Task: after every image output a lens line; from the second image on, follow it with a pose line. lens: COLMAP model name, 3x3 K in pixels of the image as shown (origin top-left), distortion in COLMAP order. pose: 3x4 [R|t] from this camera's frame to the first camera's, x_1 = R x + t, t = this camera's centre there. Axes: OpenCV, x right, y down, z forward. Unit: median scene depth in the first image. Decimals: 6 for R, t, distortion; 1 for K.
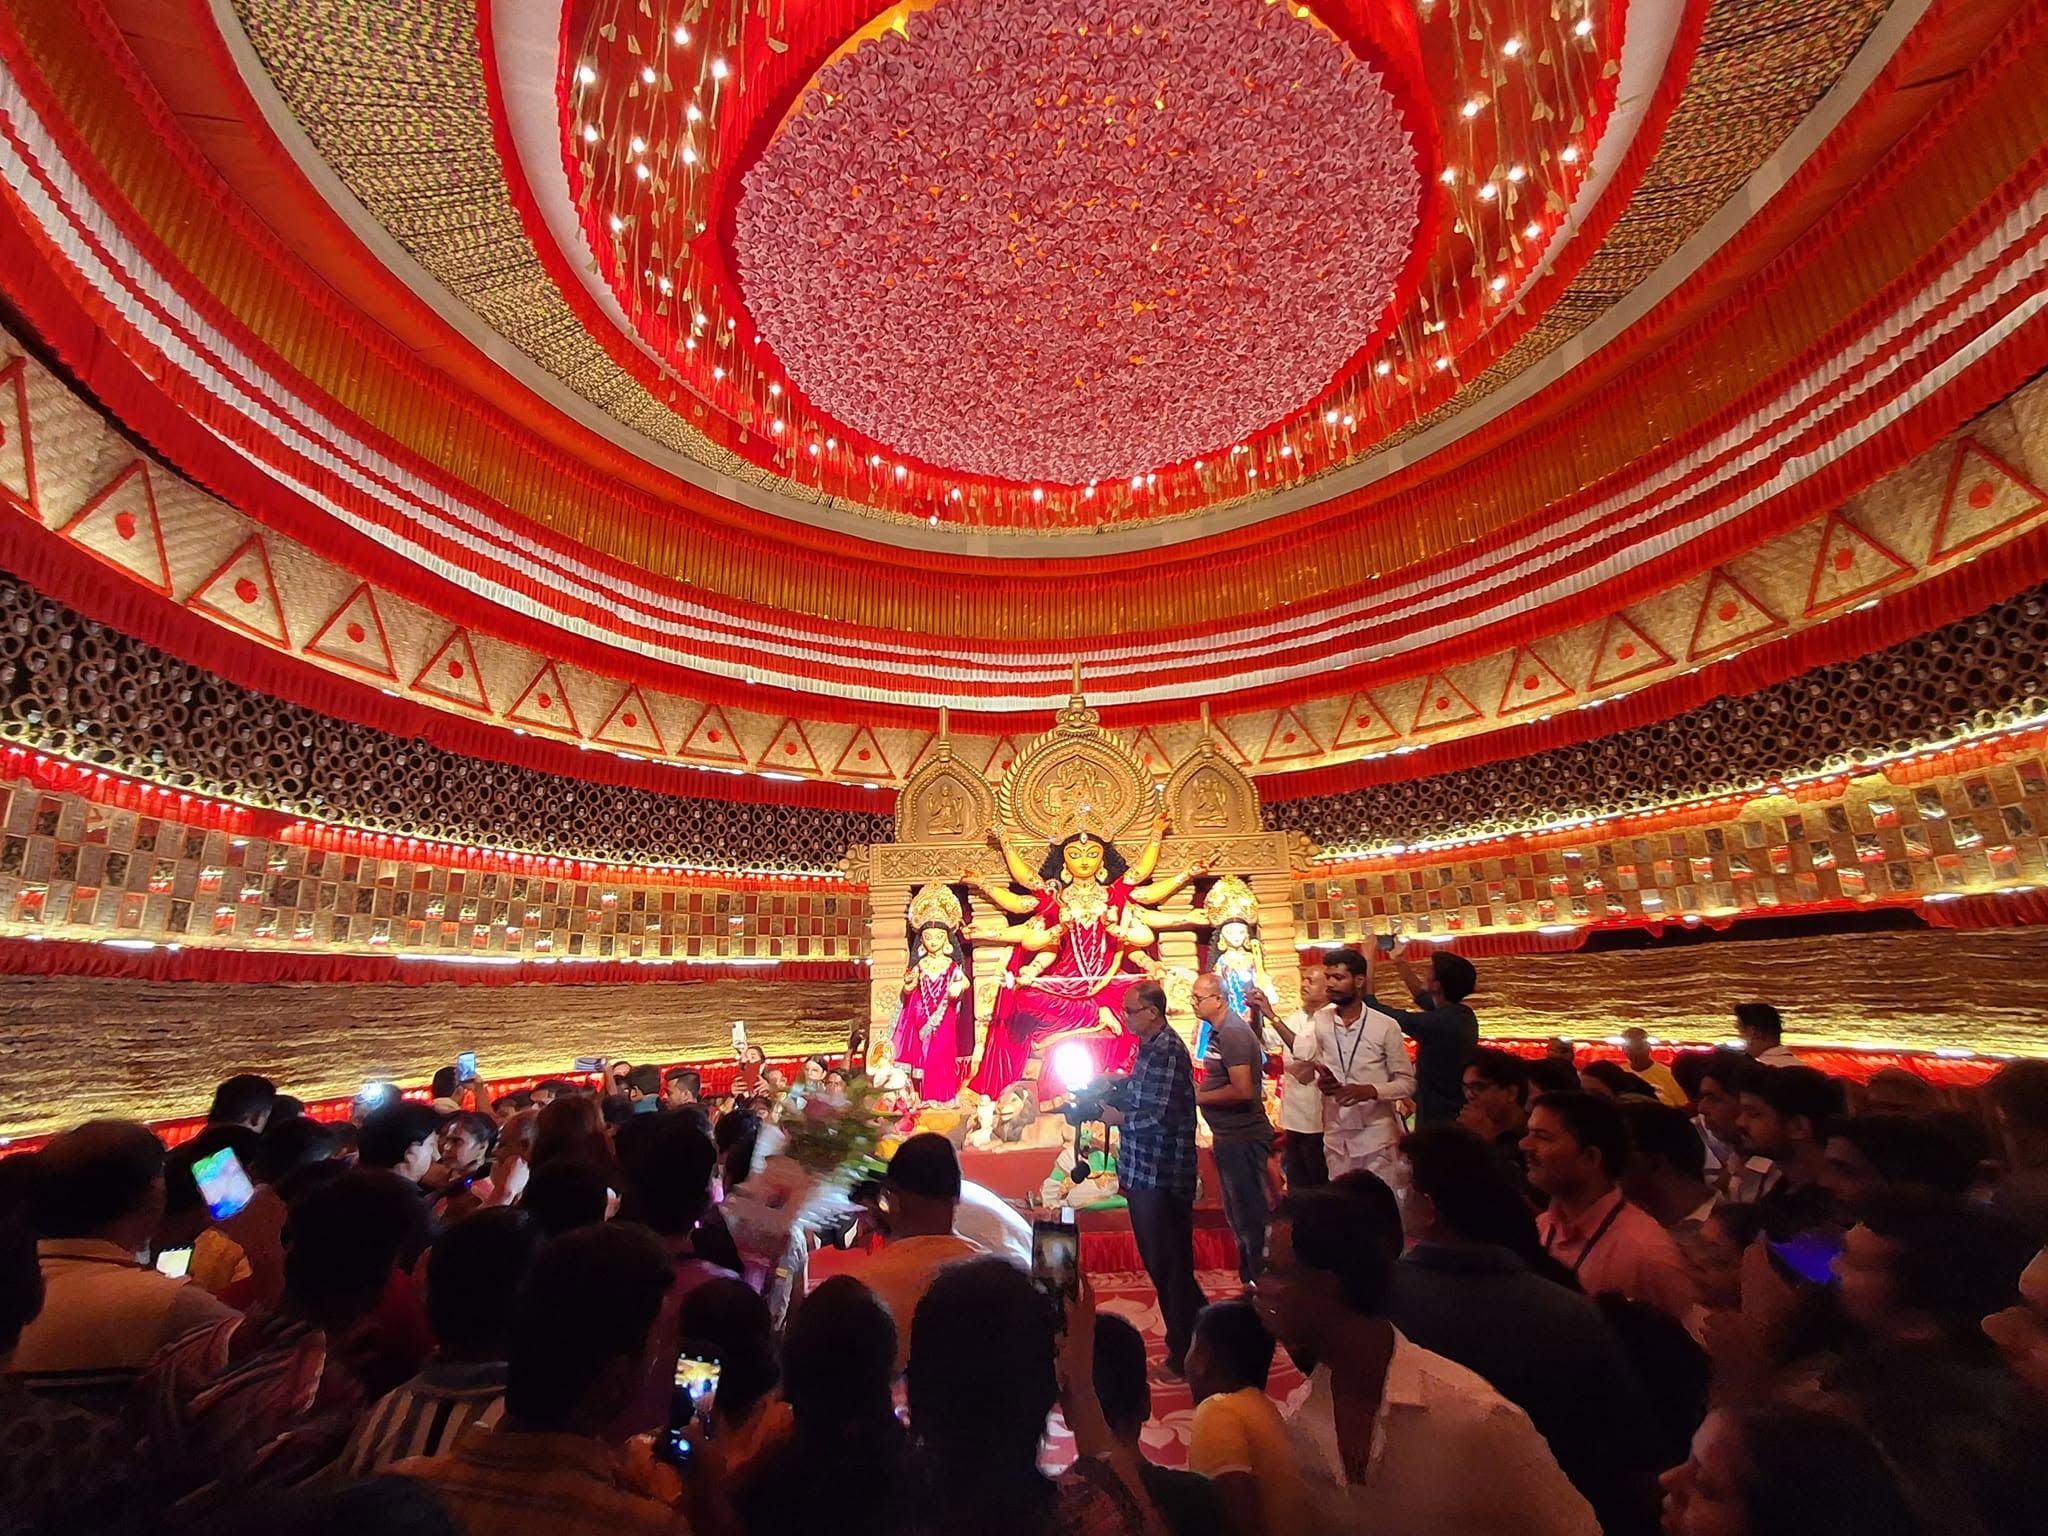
lens RADIAL K [[940.9, 0, 1024.0], [0, 940.9, 768.0], [0, 0, 1]] dist [0.002027, 0.000427]
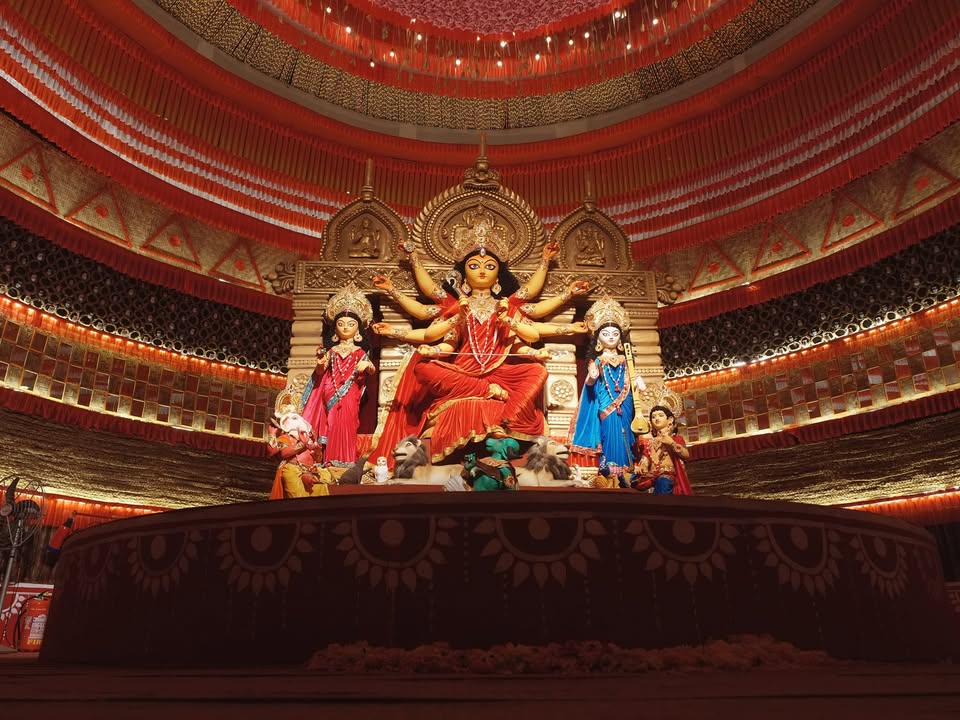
lens RADIAL K [[745.7, 0, 480.0], [0, 745.7, 360.0], [0, 0, 1]] dist [0.003351, -0.004816]
pose [[0.997347, 0.053735, 0.049105, 0.017434], [-0.046704, 0.989804, -0.134559, 0.257517], [-0.055835, 0.131908, 0.989688, 0.082432]]
